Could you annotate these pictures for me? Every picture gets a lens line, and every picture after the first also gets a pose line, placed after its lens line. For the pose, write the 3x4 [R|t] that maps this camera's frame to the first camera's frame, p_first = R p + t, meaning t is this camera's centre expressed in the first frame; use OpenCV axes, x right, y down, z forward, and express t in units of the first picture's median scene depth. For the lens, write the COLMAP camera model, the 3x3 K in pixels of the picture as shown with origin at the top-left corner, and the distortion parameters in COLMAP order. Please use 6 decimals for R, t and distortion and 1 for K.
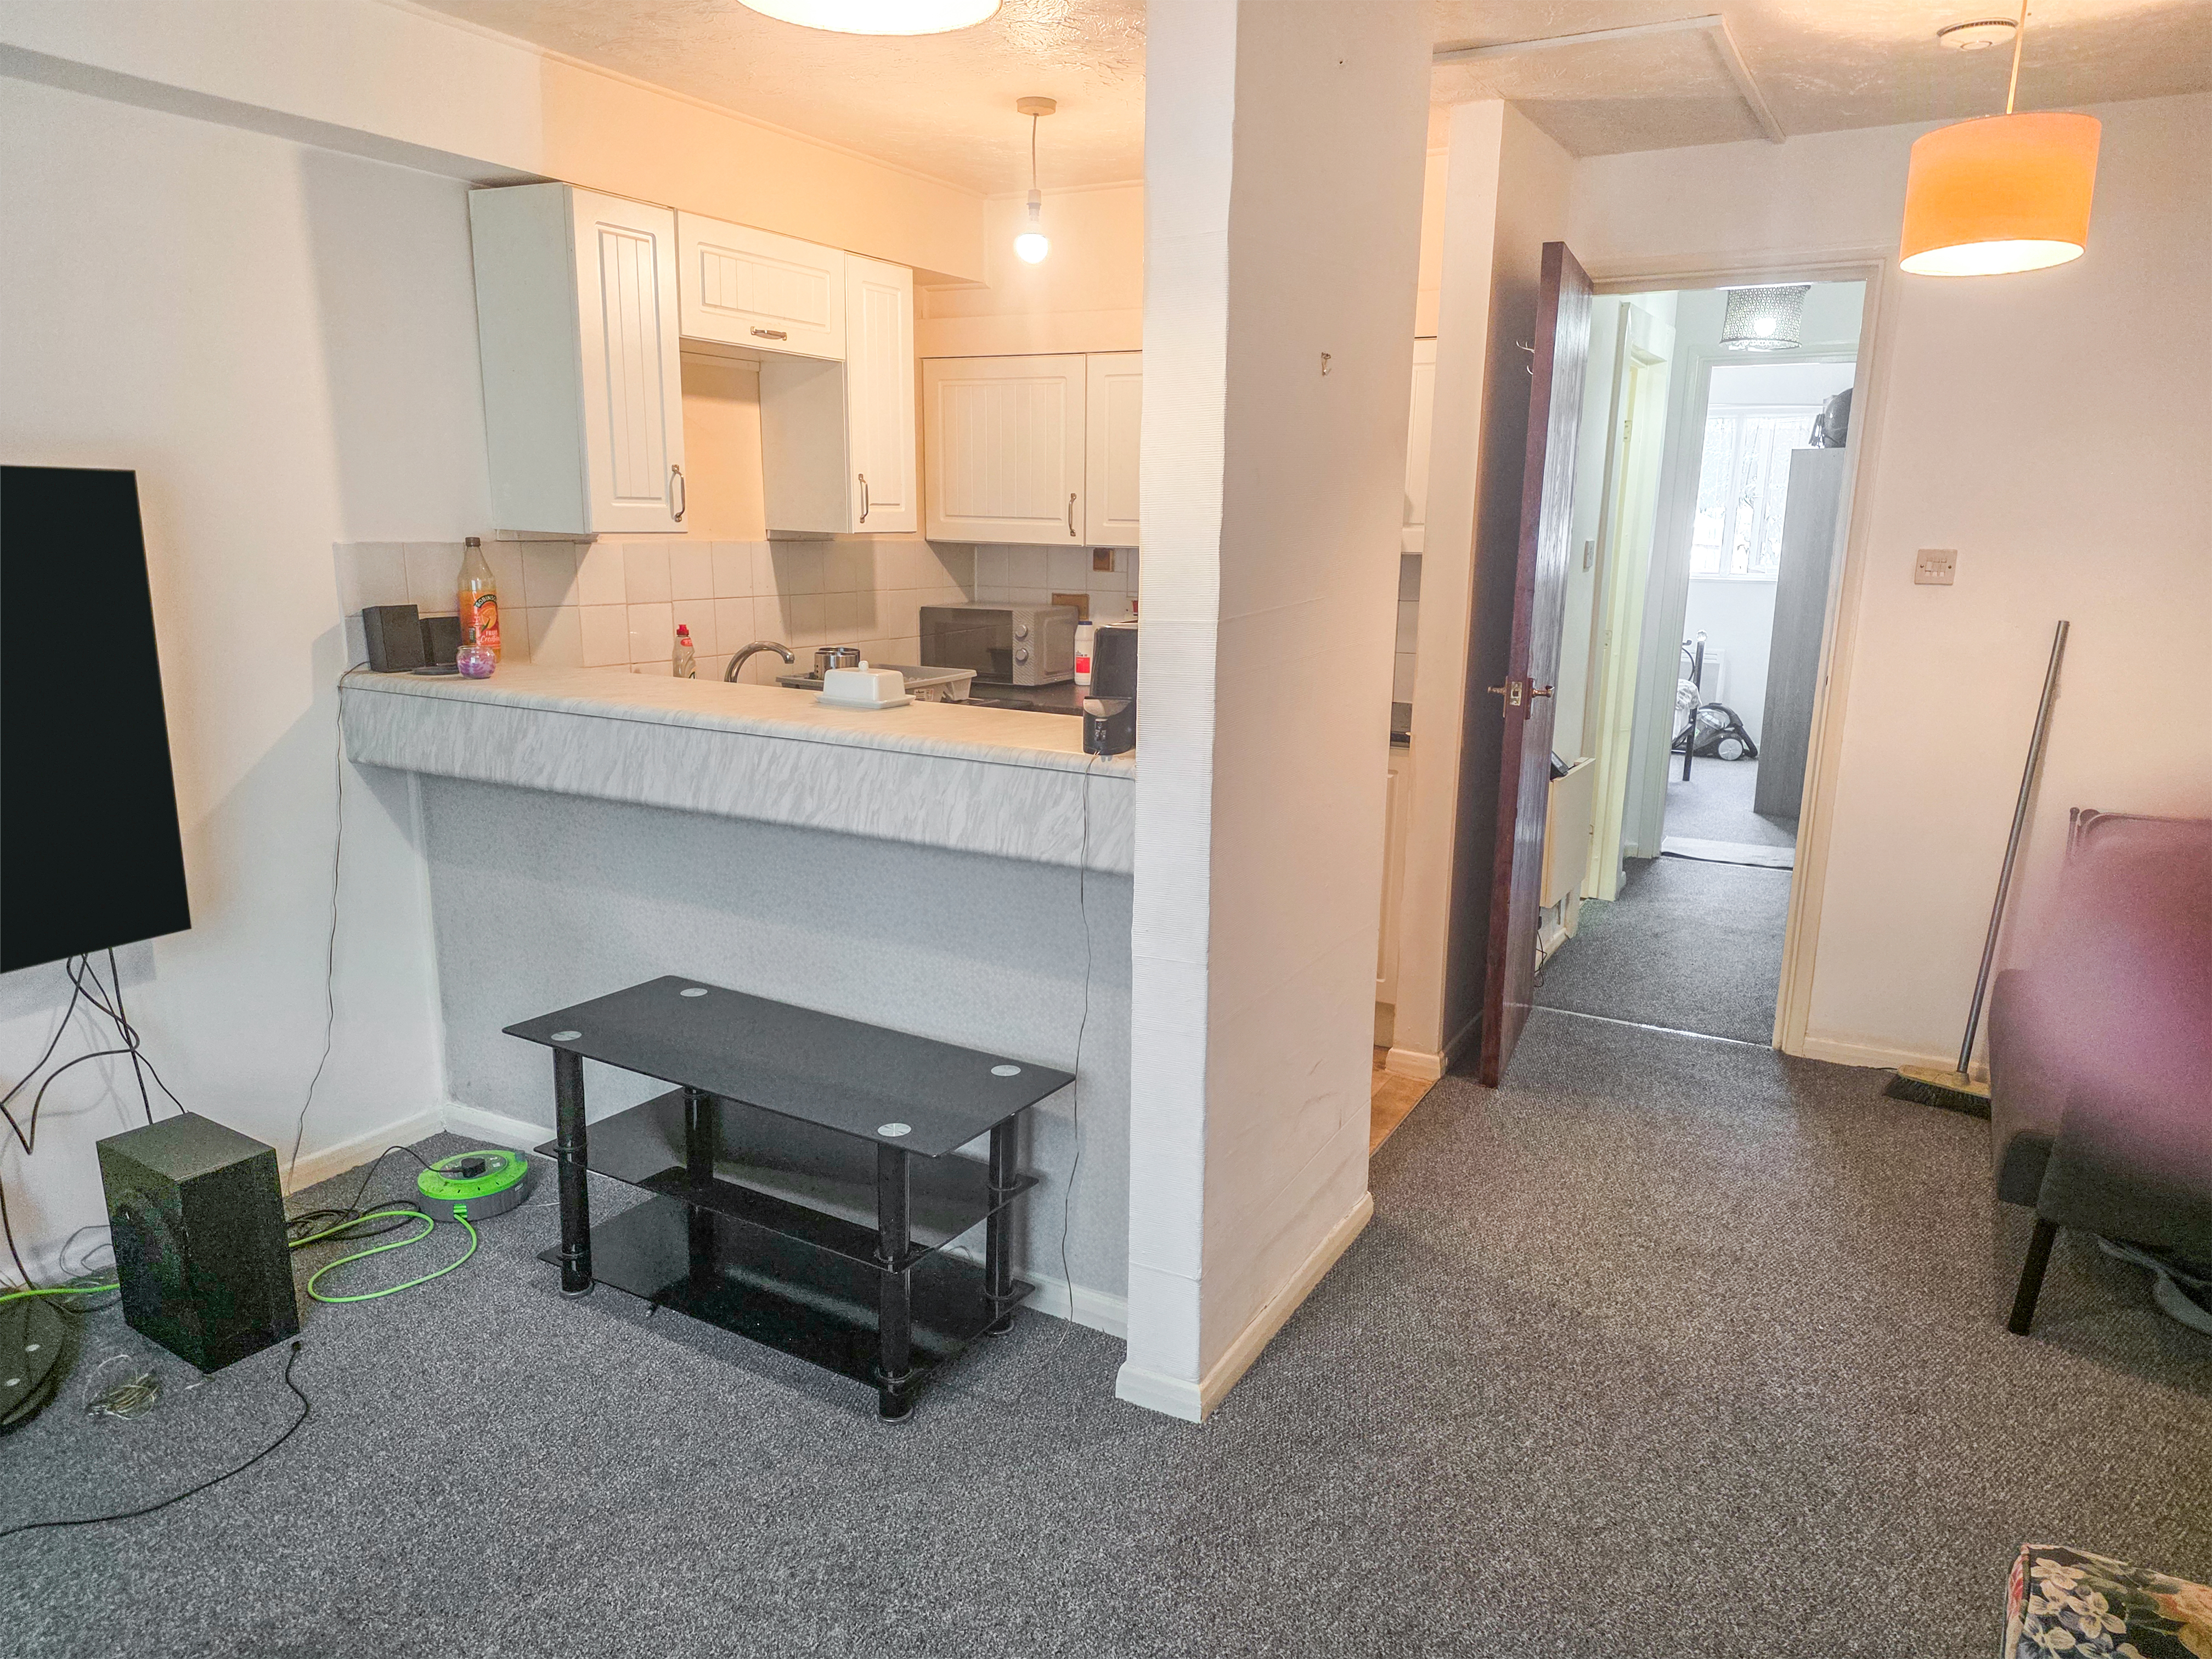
lens RADIAL K [[1479.7, 0, 1102.2], [0, 1479.7, 840.8], [0, 0, 1]] dist [-0.025080, -0.000247]
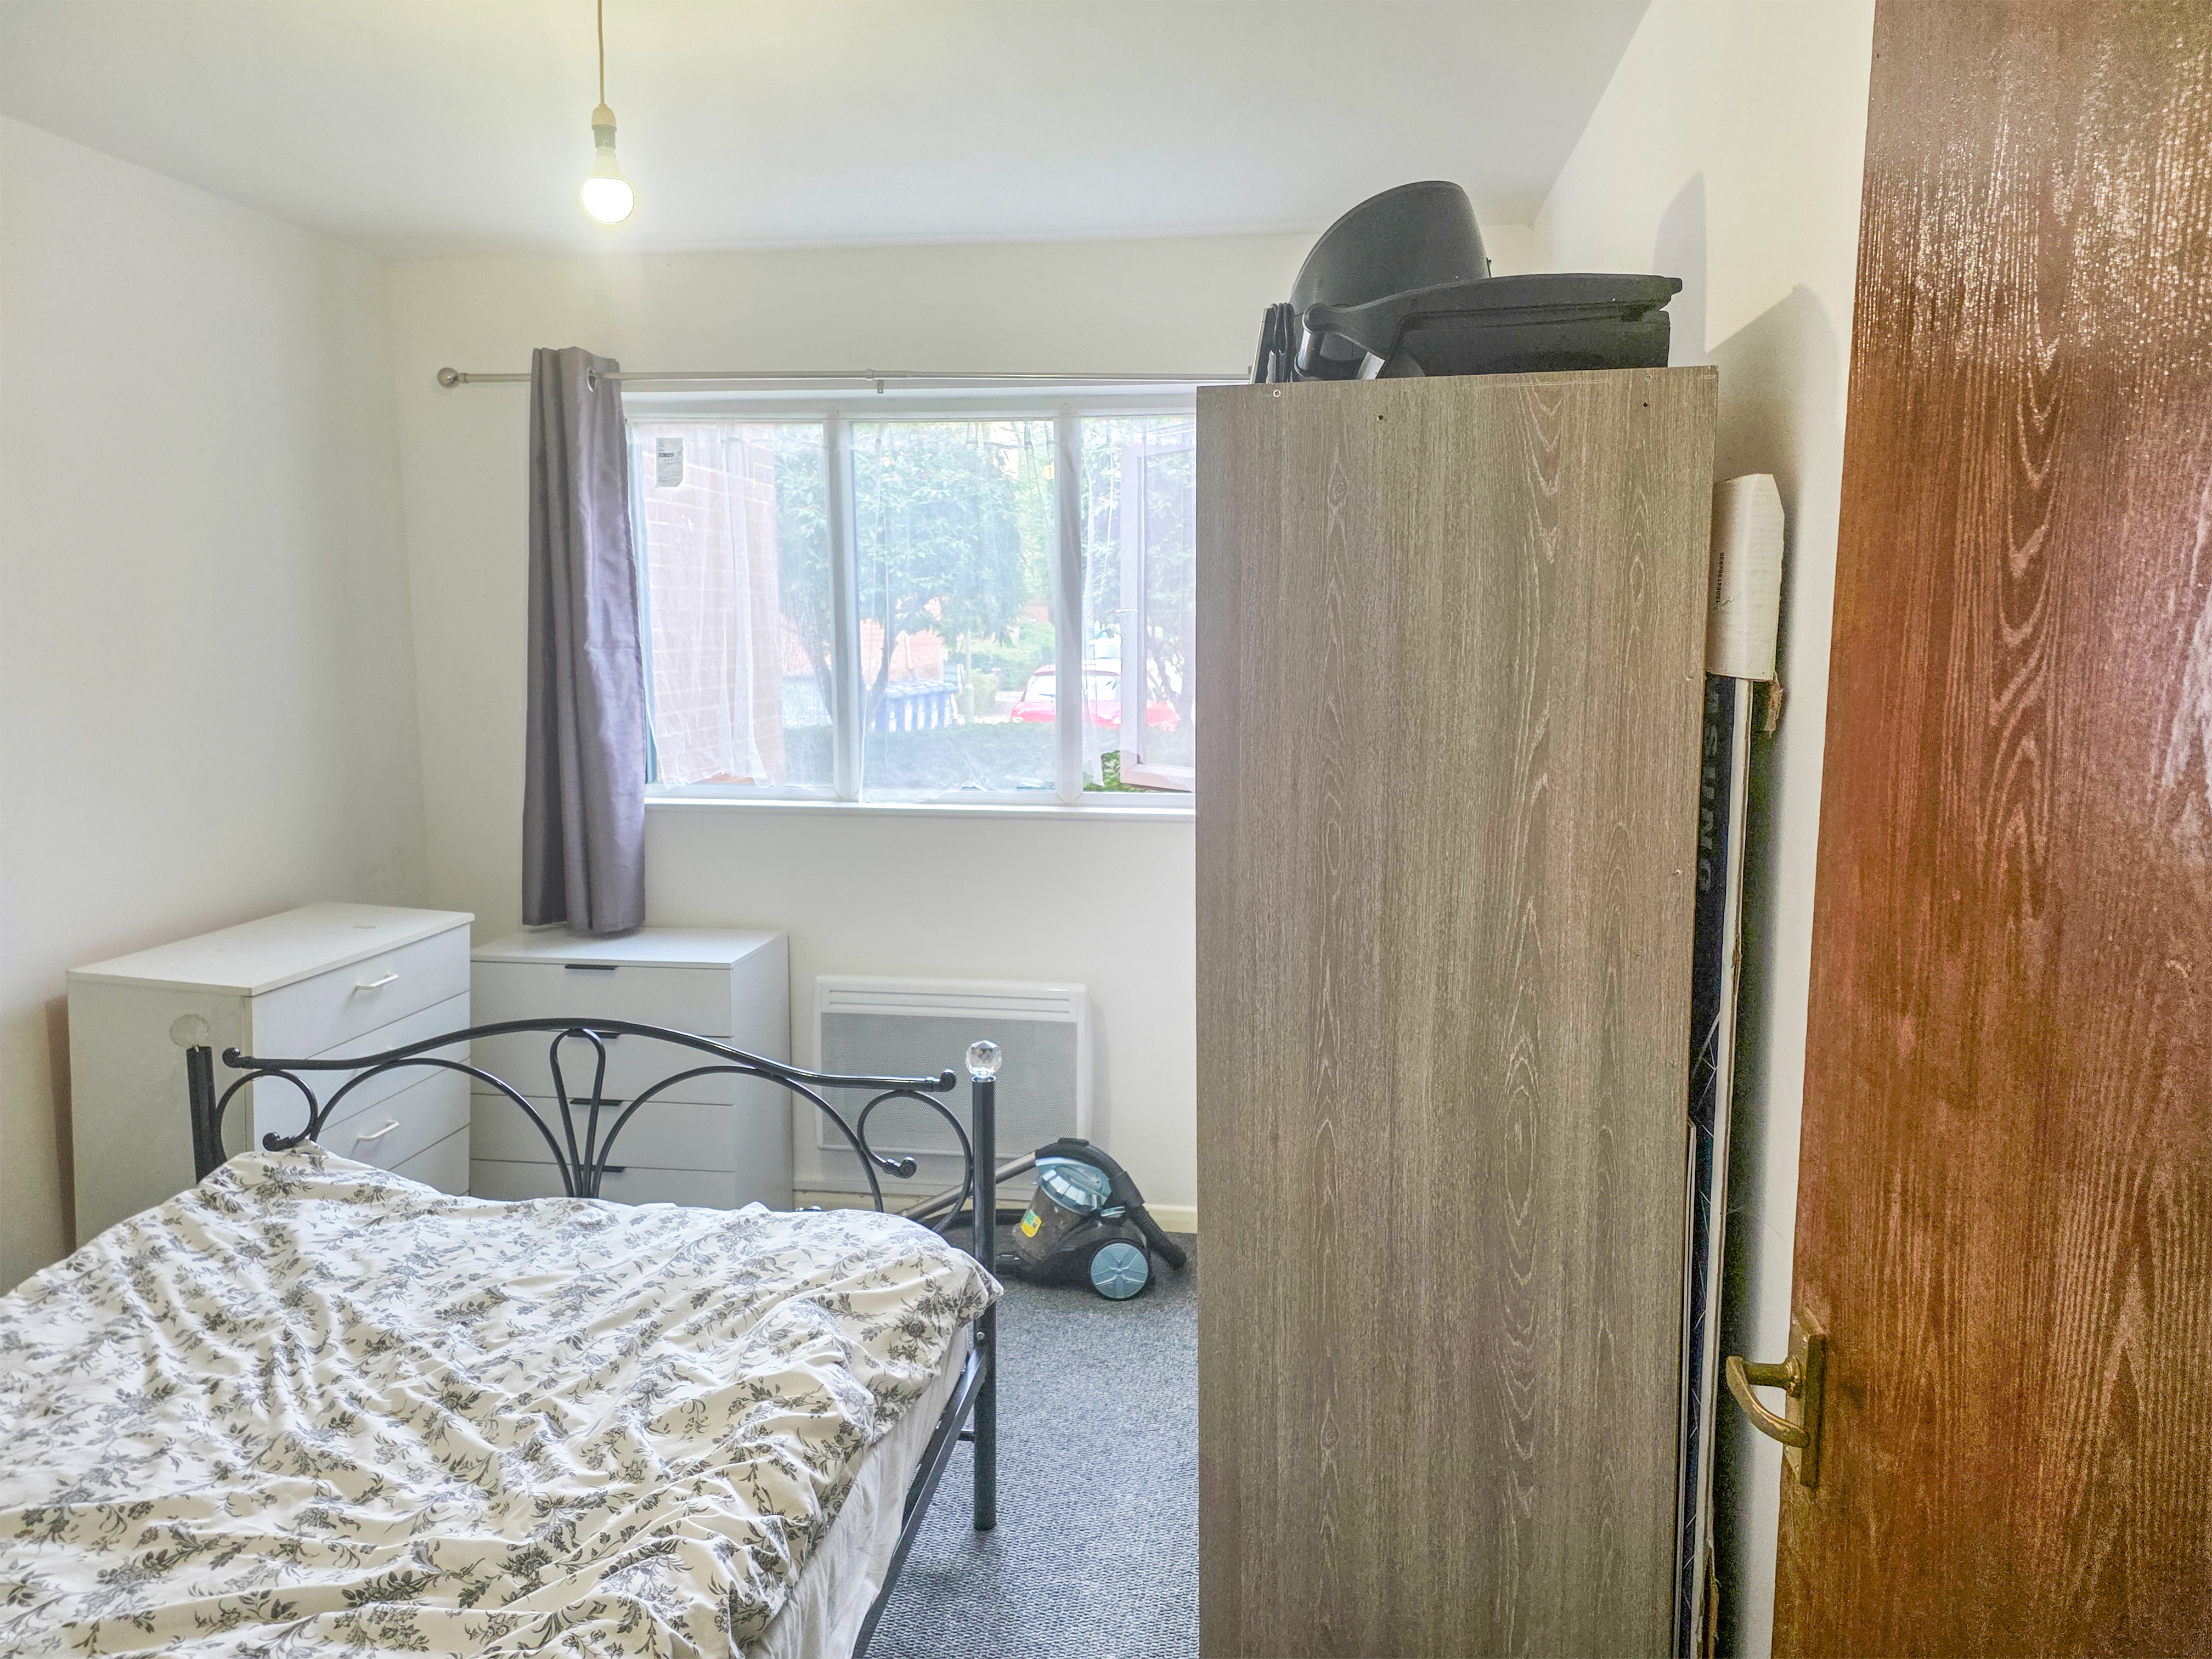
lens RADIAL K [[1479.7, 0, 1105.2], [0, 1479.7, 832.4], [0, 0, 1]] dist [-0.025080, -0.000247]
pose [[0.925876, -0.058681, 0.373242, 0.283040], [0.107137, 0.988094, -0.110419, -0.133169], [-0.362319, 0.142223, 0.921140, 0.622841]]
